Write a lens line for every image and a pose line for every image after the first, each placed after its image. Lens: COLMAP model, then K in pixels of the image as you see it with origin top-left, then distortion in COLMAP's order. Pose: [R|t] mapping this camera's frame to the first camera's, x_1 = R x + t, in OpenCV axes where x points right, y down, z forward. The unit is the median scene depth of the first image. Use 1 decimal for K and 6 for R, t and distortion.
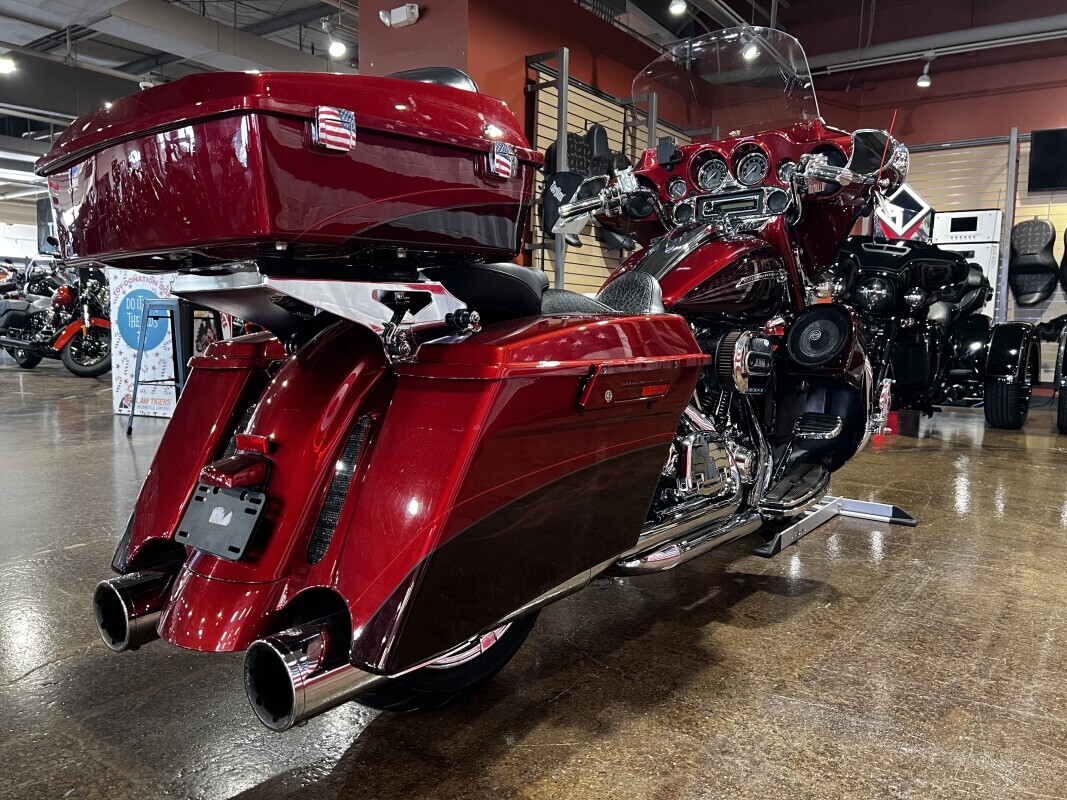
lens RADIAL K [[809.3, 0, 549.7], [0, 809.3, 403.0], [0, 0, 1]] dist [0.048590, -0.054192]
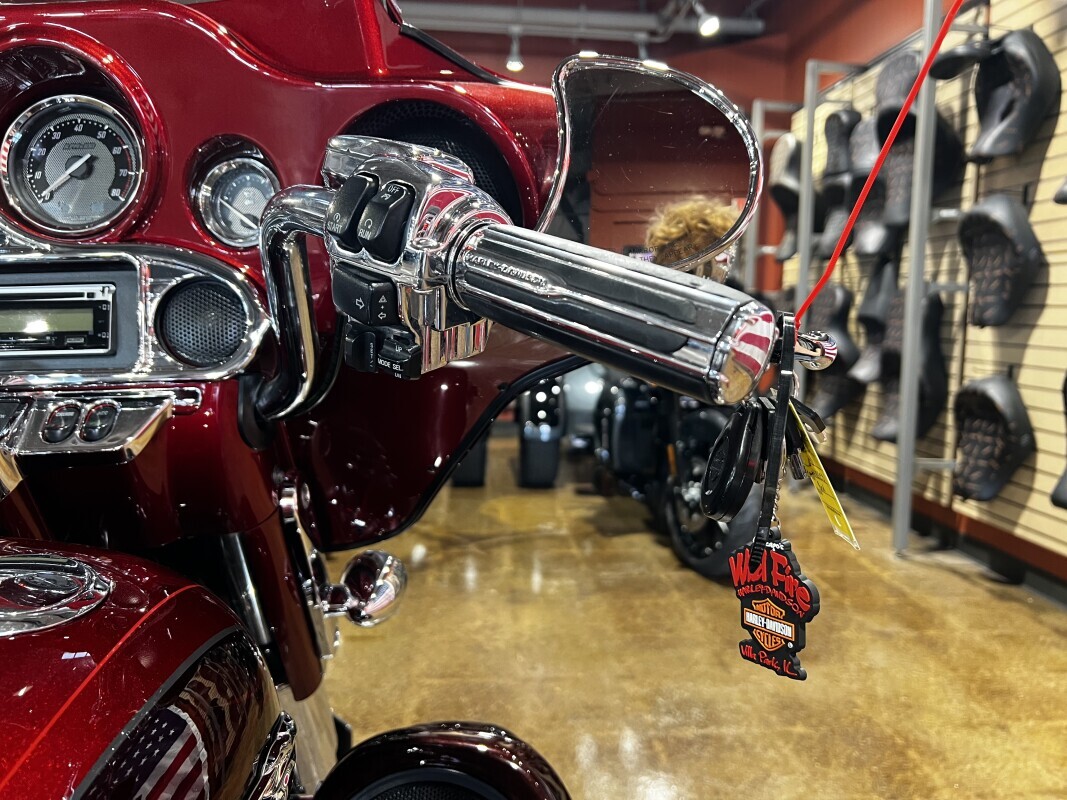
lens RADIAL K [[809.3, 0, 540.5], [0, 809.3, 391.4], [0, 0, 1]] dist [0.048590, -0.054192]
pose [[0.763880, -0.073322, 0.641180, 0.199128], [0.061172, 0.997278, 0.041164, -0.227216], [-0.642453, 0.007778, 0.766286, 0.746563]]
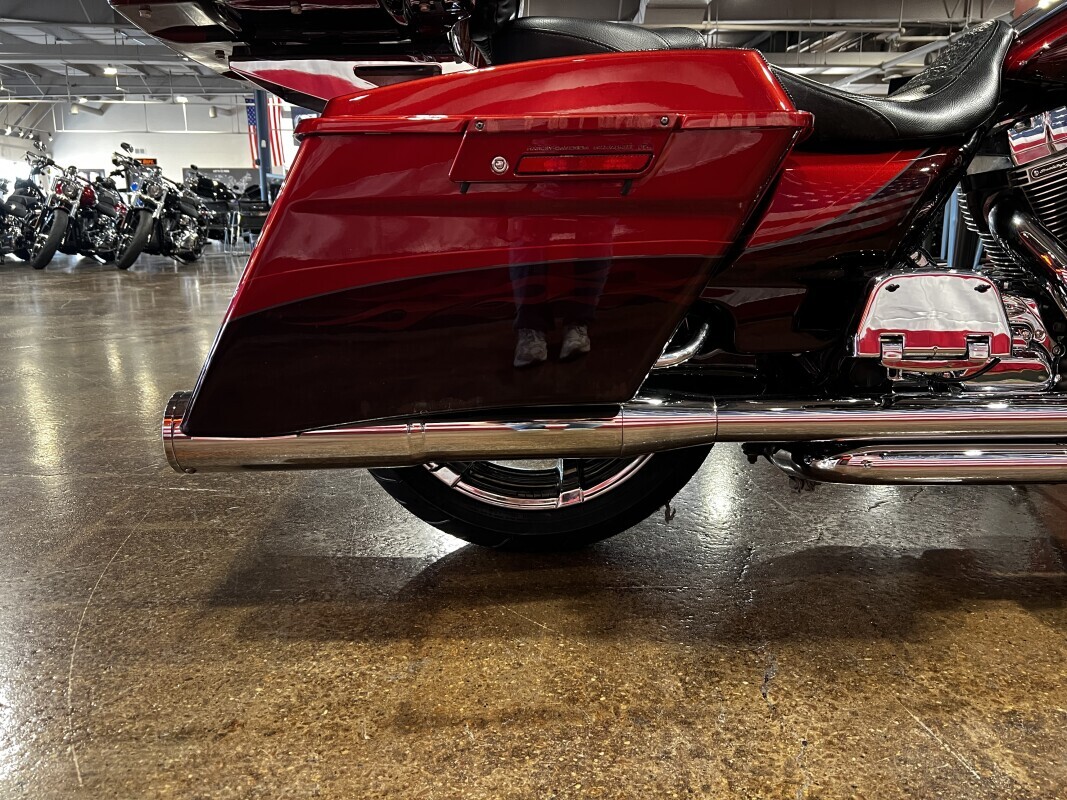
lens RADIAL K [[809.3, 0, 535.4], [0, 809.3, 396.3], [0, 0, 1]] dist [0.048590, -0.054192]
pose [[0.623905, 0.141465, -0.768590, 0.347324], [-0.063013, 0.989384, 0.130953, 0.050481], [0.778955, -0.033271, 0.626196, 0.286652]]
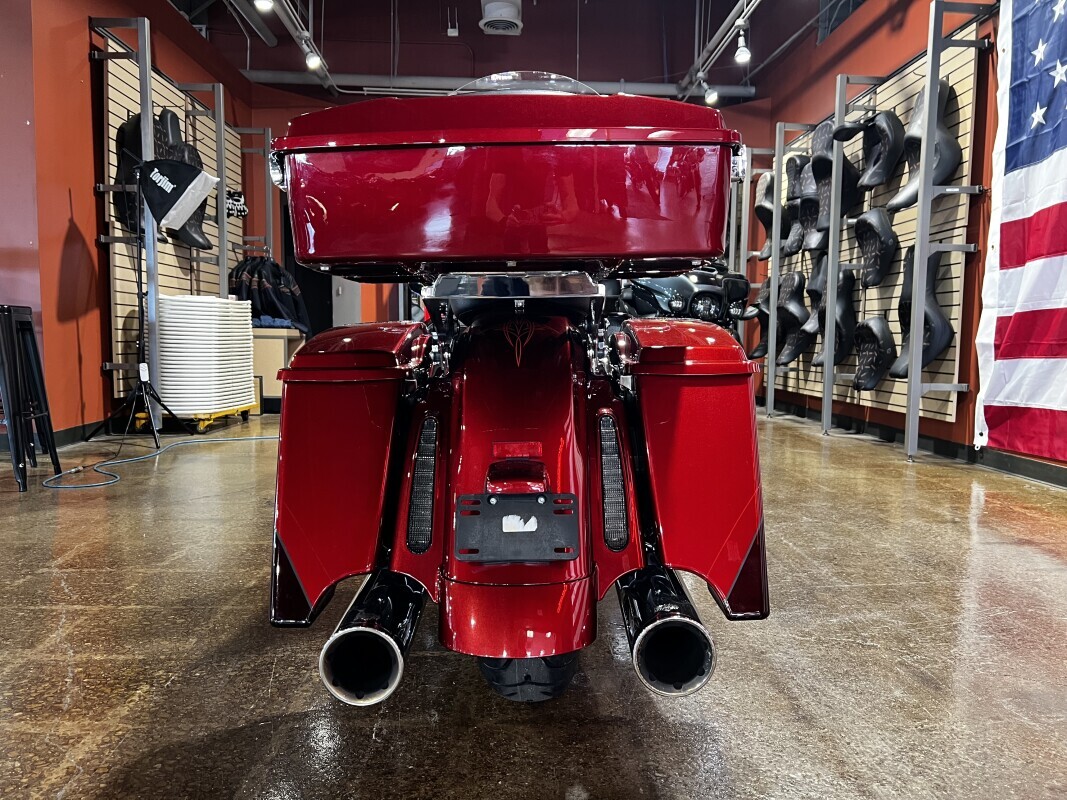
lens RADIAL K [[809.3, 0, 537.0], [0, 809.3, 406.0], [0, 0, 1]] dist [0.048590, -0.054192]
pose [[0.789206, -0.062530, 0.610937, -0.484099], [0.064748, 0.997731, 0.018478, -0.008772], [-0.610706, 0.024974, 0.791463, 0.099376]]
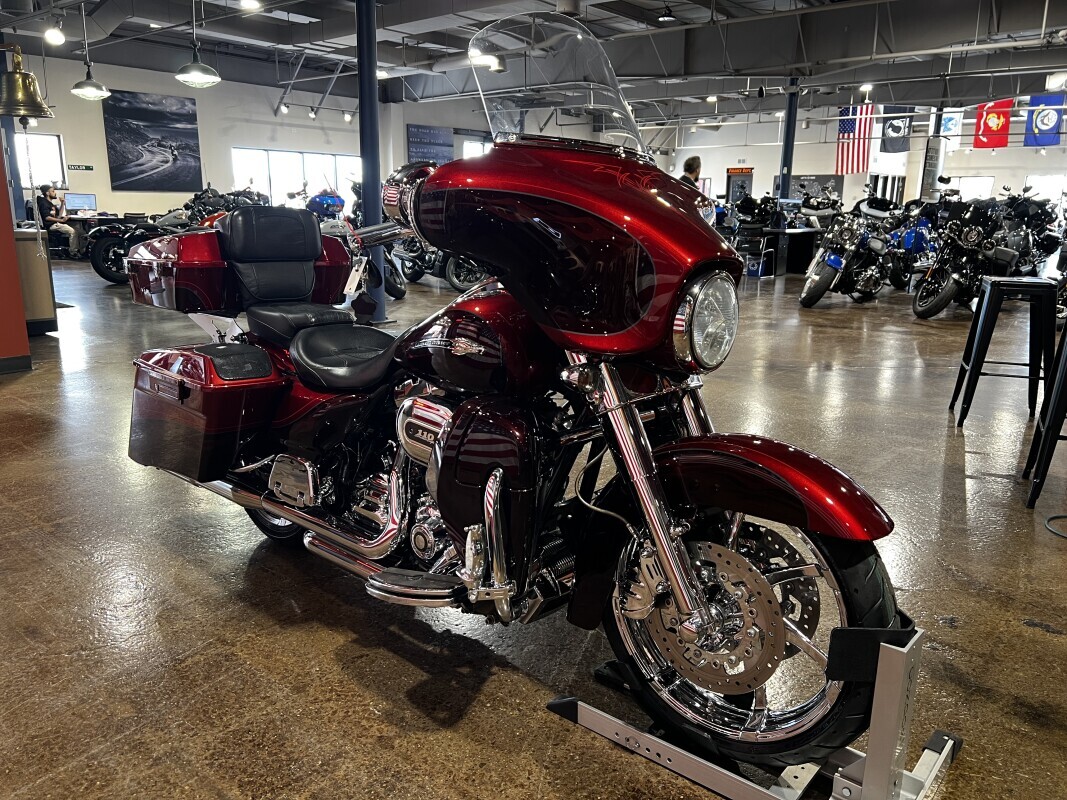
lens RADIAL K [[809.3, 0, 541.3], [0, 809.3, 397.3], [0, 0, 1]] dist [0.048590, -0.054192]
pose [[-0.076096, 0.212721, -0.974145, 0.997325], [-0.113715, 0.968752, 0.220426, -0.274218], [0.990595, 0.127548, -0.049529, 1.035738]]
